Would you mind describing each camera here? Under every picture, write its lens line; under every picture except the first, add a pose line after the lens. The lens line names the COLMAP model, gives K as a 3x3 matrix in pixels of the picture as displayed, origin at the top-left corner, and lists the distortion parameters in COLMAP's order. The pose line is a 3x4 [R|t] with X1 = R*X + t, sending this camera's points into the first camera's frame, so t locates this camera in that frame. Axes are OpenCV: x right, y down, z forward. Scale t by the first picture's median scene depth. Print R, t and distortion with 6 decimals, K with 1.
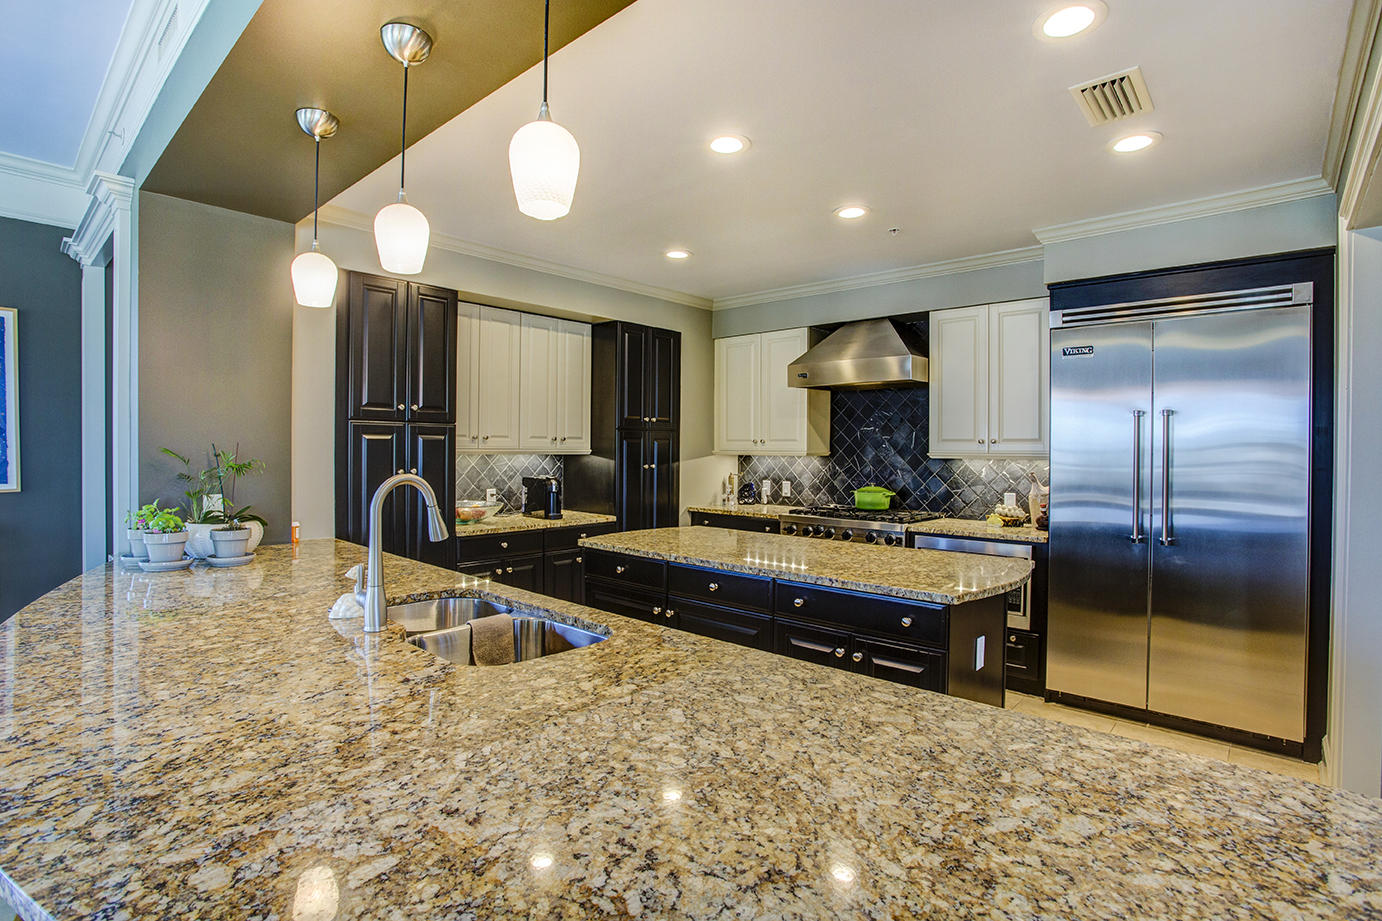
lens RADIAL K [[675.5, 0, 689.3], [0, 675.5, 449.9], [0, 0, 1]] dist [-0.080164, 0.034336]
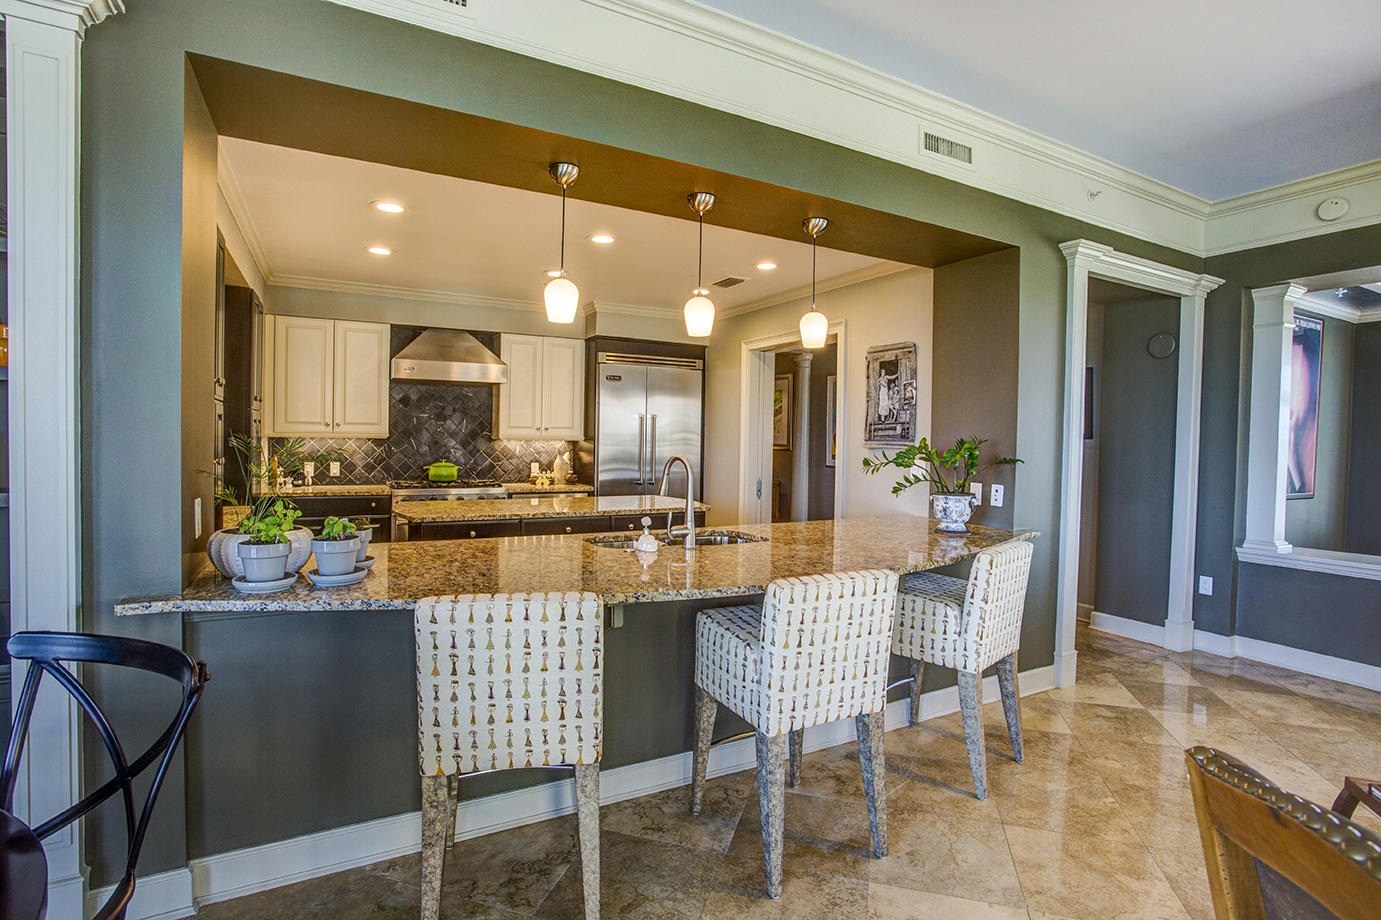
lens RADIAL K [[675.0, 0, 688.8], [0, 675.0, 449.5], [0, 0, 1]] dist [-0.080164, 0.034336]
pose [[0.345231, -0.020427, 0.938295, -0.700855], [-0.012774, 0.999568, 0.026461, -0.008287], [-0.938431, -0.021121, 0.344821, 0.140146]]
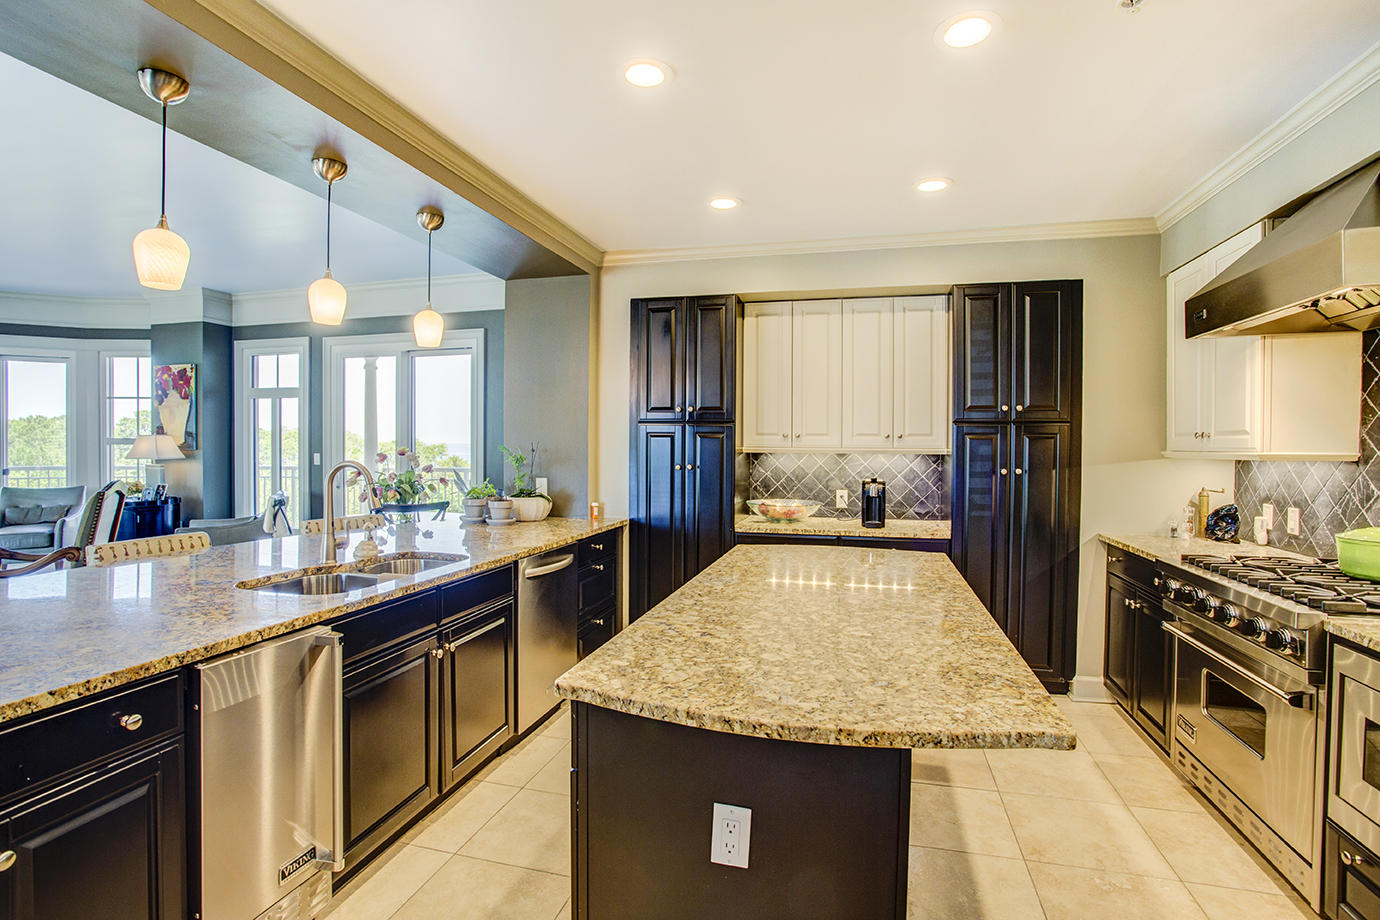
lens RADIAL K [[674.5, 0, 688.3], [0, 674.5, 449.5], [0, 0, 1]] dist [-0.080164, 0.034336]
pose [[0.458356, 0.000550, -0.888769, 0.425066], [-0.007402, 0.999967, -0.003199, 0.005168], [0.888738, 0.008045, 0.458345, 0.357553]]
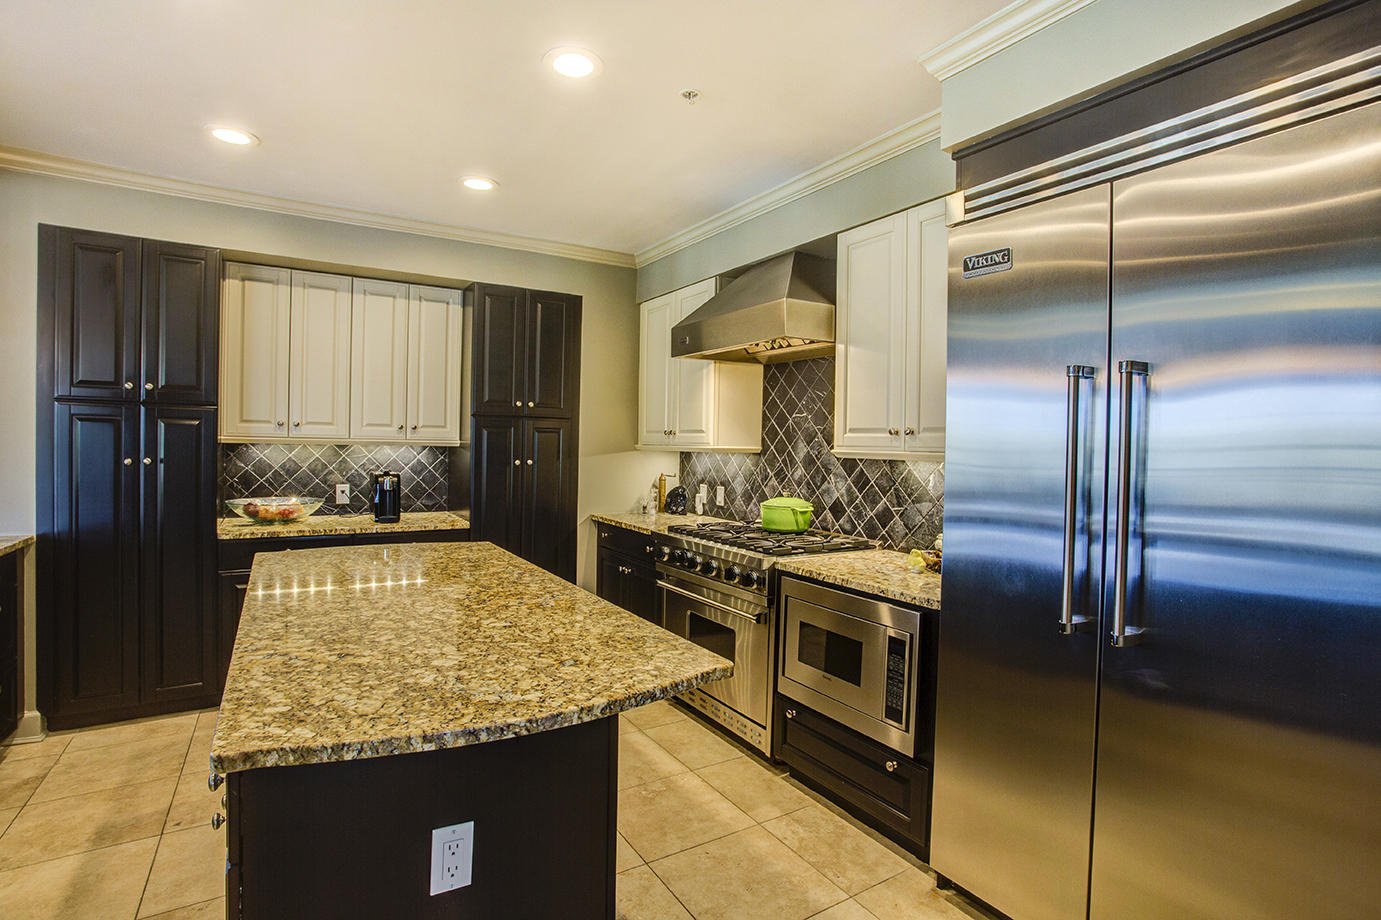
lens RADIAL K [[675.0, 0, 688.8], [0, 675.0, 449.5], [0, 0, 1]] dist [-0.080164, 0.034336]
pose [[0.960437, 0.014024, -0.278144, 0.354400], [-0.013948, 0.999900, 0.002253, 0.004410], [0.278148, 0.001716, 0.960537, 0.289019]]
